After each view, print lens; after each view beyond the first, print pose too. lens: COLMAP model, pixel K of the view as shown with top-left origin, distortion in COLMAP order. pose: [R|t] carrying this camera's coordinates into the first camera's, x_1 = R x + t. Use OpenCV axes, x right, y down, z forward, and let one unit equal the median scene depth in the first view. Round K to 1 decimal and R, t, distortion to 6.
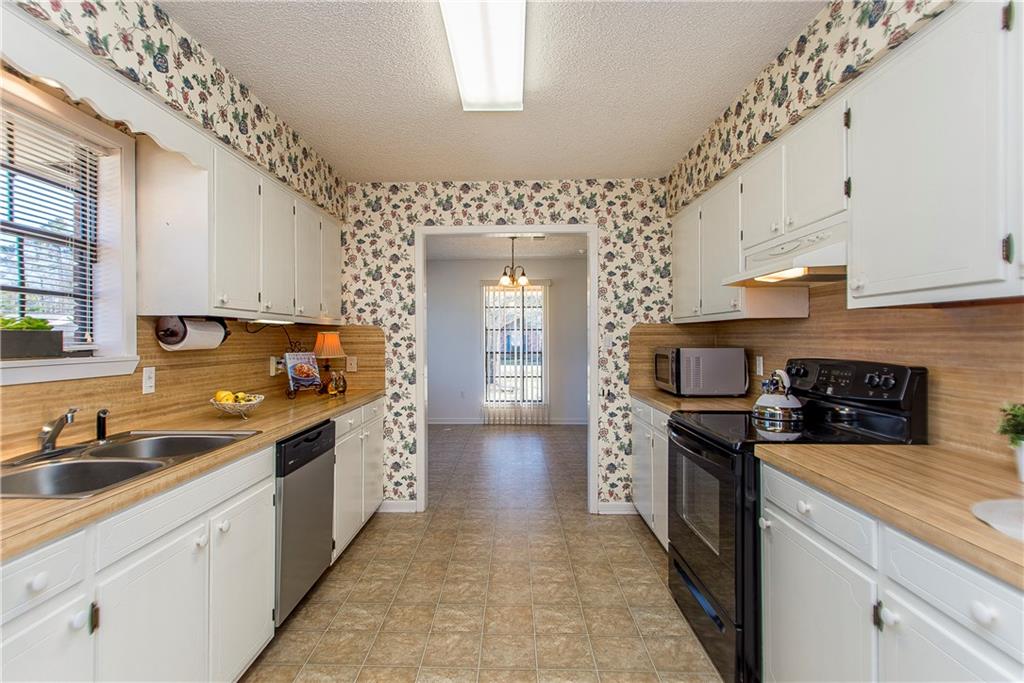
lens RADIAL K [[521.4, 0, 506.5], [0, 521.4, 344.6], [0, 0, 1]] dist [0.013455, -0.003718]
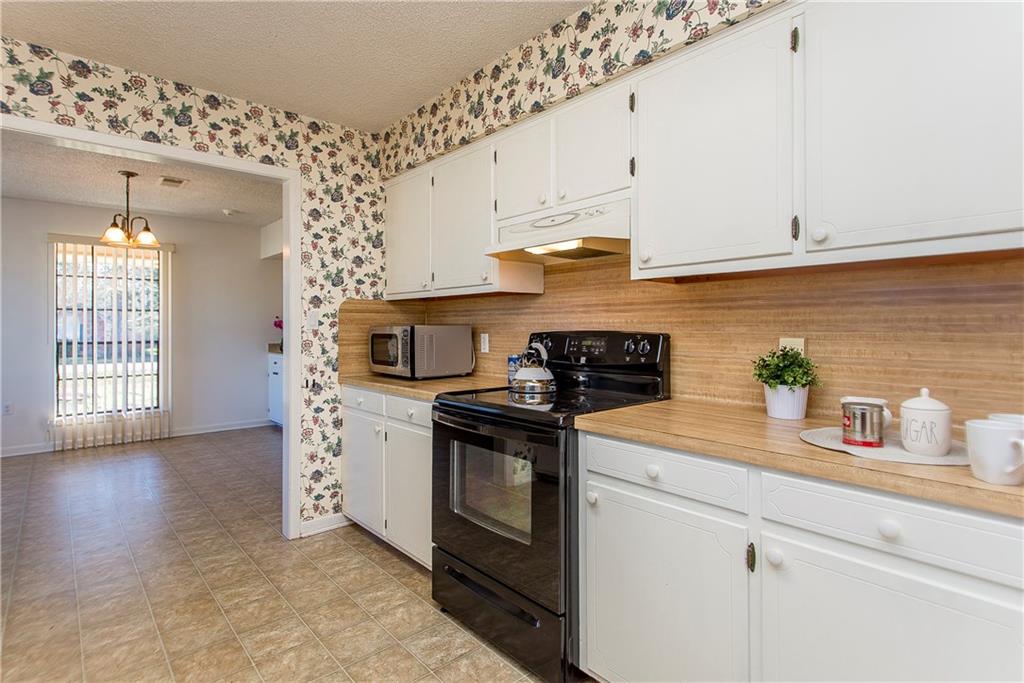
lens RADIAL K [[520.9, 0, 521.7], [0, 520.9, 331.0], [0, 0, 1]] dist [0.013380, -0.004536]
pose [[0.727034, -0.005027, 0.686583, -0.173282], [0.012822, 0.999898, -0.006257, 0.028676], [-0.686482, 0.013353, 0.727024, 0.266243]]
